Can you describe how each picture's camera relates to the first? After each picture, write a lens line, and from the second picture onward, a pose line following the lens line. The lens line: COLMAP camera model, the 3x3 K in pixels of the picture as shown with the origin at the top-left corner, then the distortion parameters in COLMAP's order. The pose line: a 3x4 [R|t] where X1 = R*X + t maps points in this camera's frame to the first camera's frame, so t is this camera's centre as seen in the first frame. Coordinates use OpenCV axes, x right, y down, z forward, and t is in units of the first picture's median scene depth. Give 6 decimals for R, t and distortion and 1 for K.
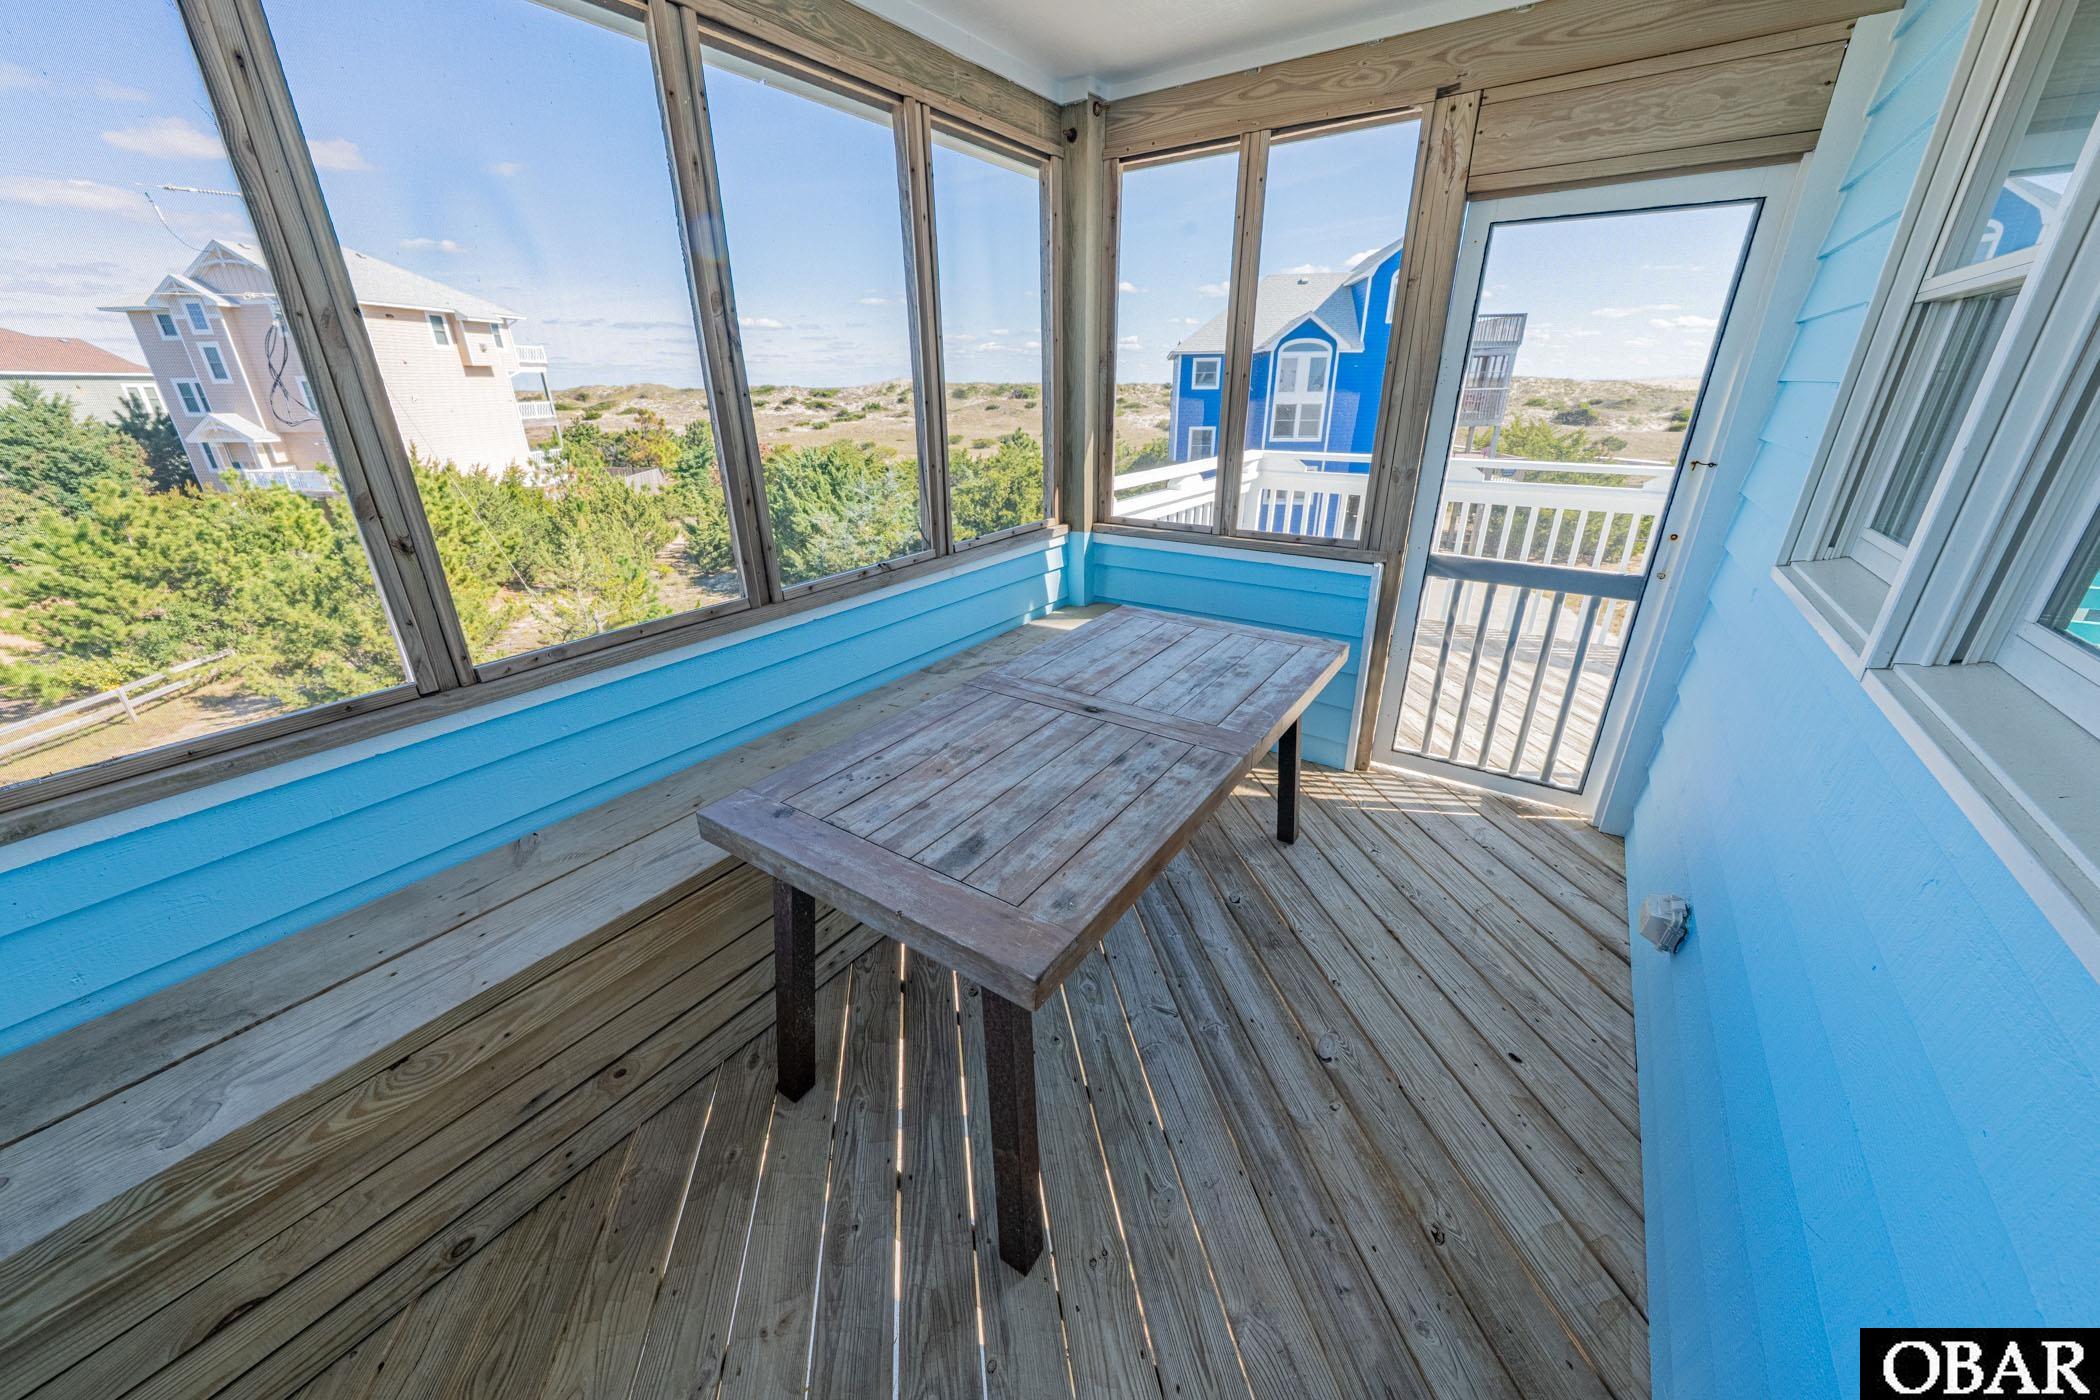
lens RADIAL K [[750.8, 0, 1050.0], [0, 750.8, 700.0], [0, 0, 1]] dist [-0.000370, 0.000020]
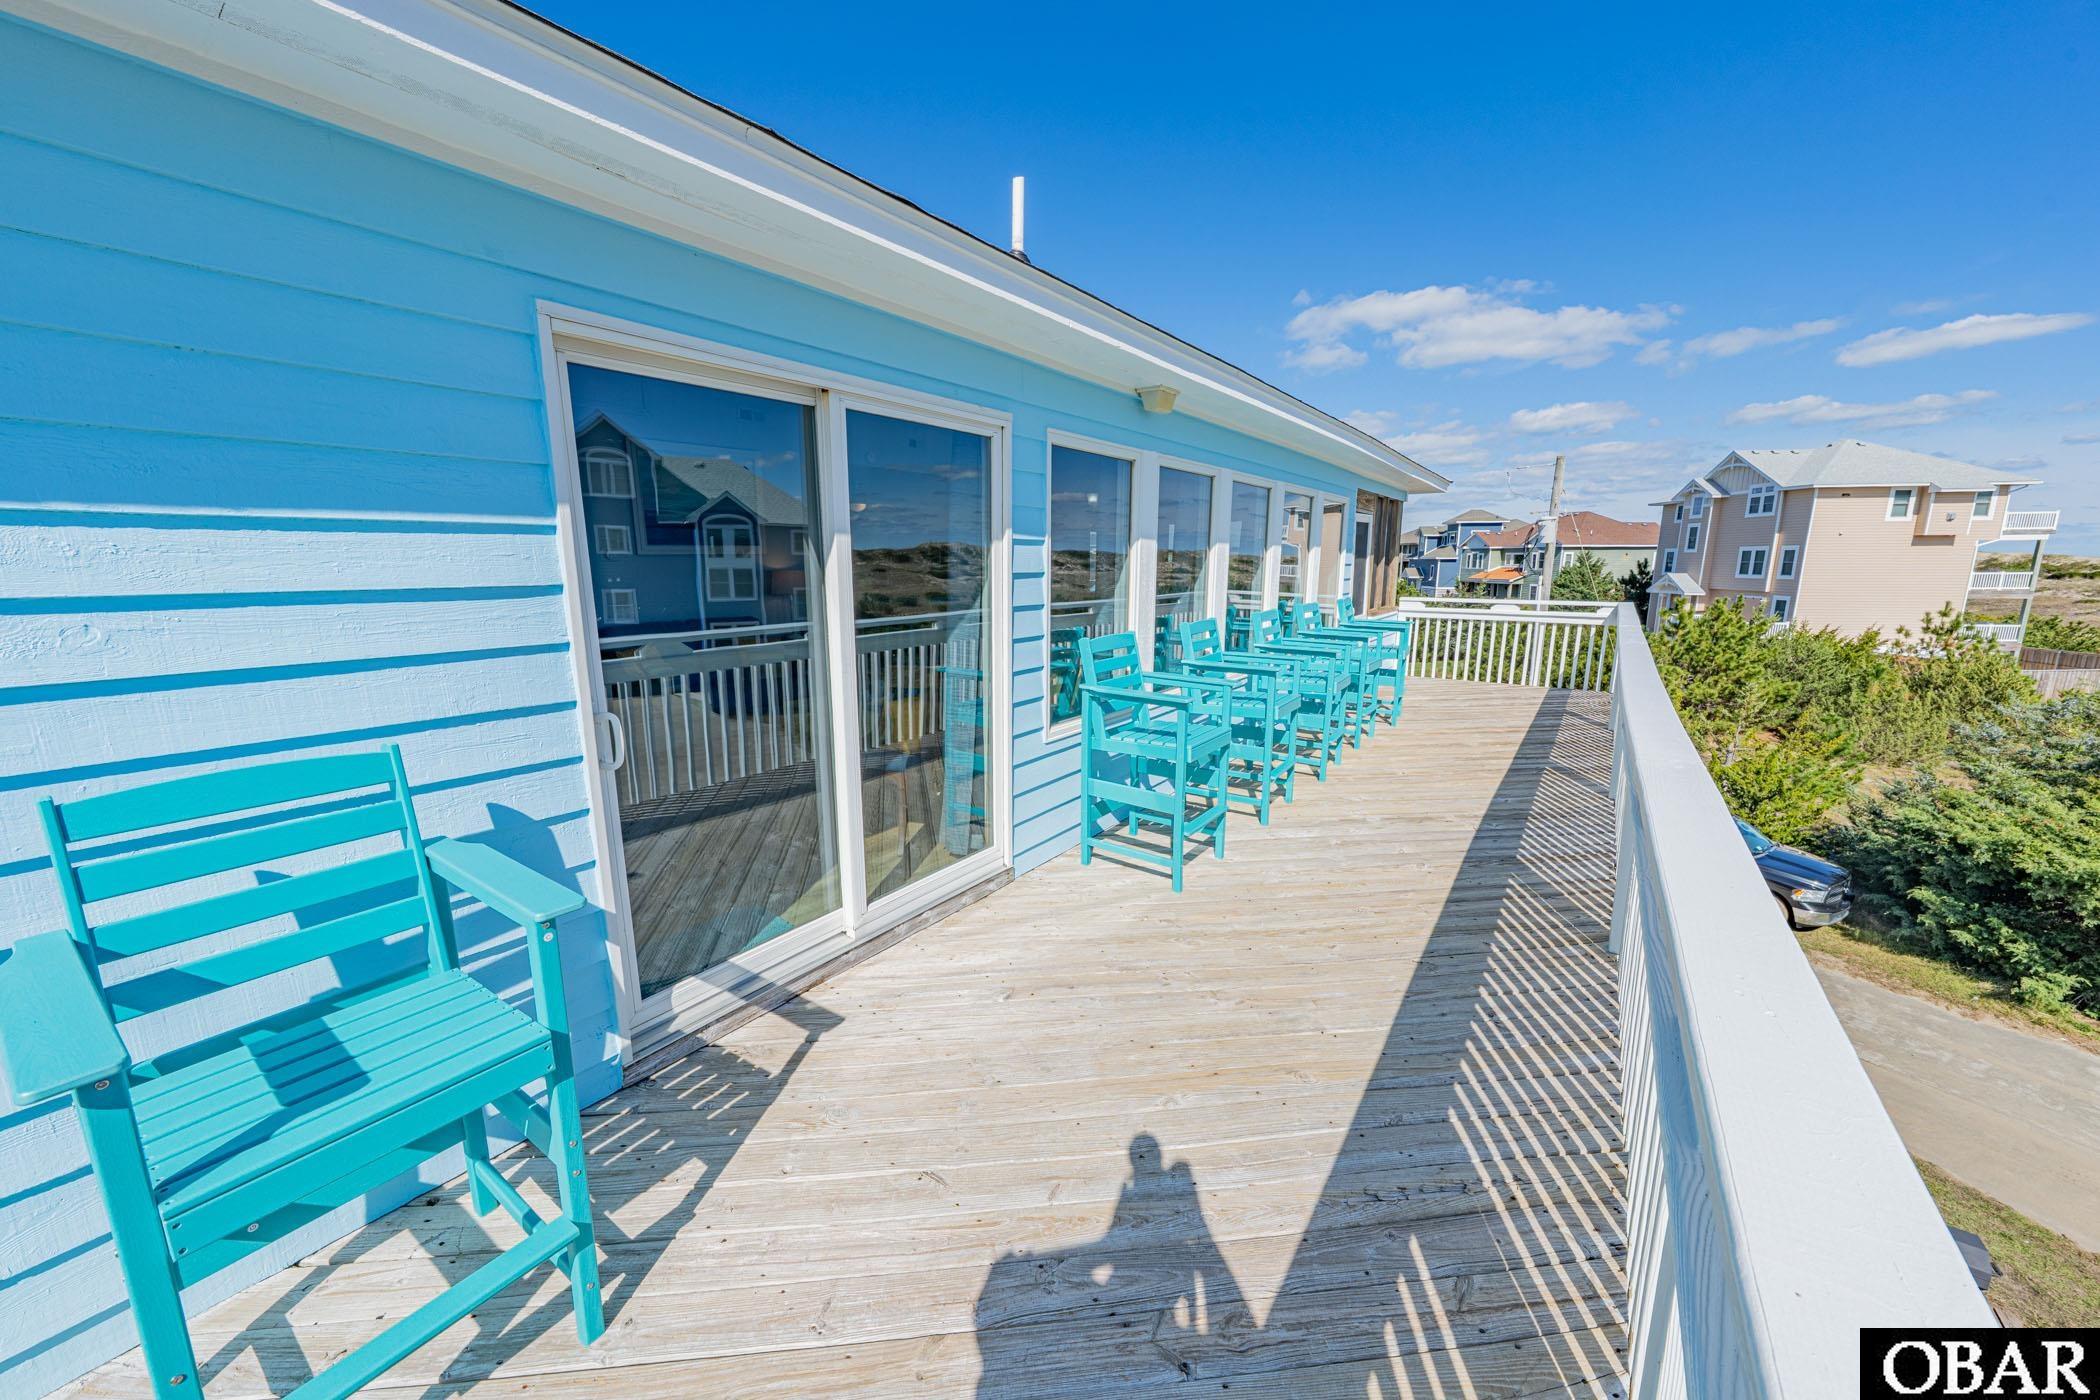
lens RADIAL K [[765.9, 0, 1050.0], [0, 765.9, 700.0], [0, 0, 1]] dist [-0.001077, -0.000056]
pose [[-0.017842, 0.190982, -0.981431, 0.291891], [-0.386887, 0.903804, 0.182910, 0.005114], [0.921954, 0.382967, 0.057763, -0.022696]]
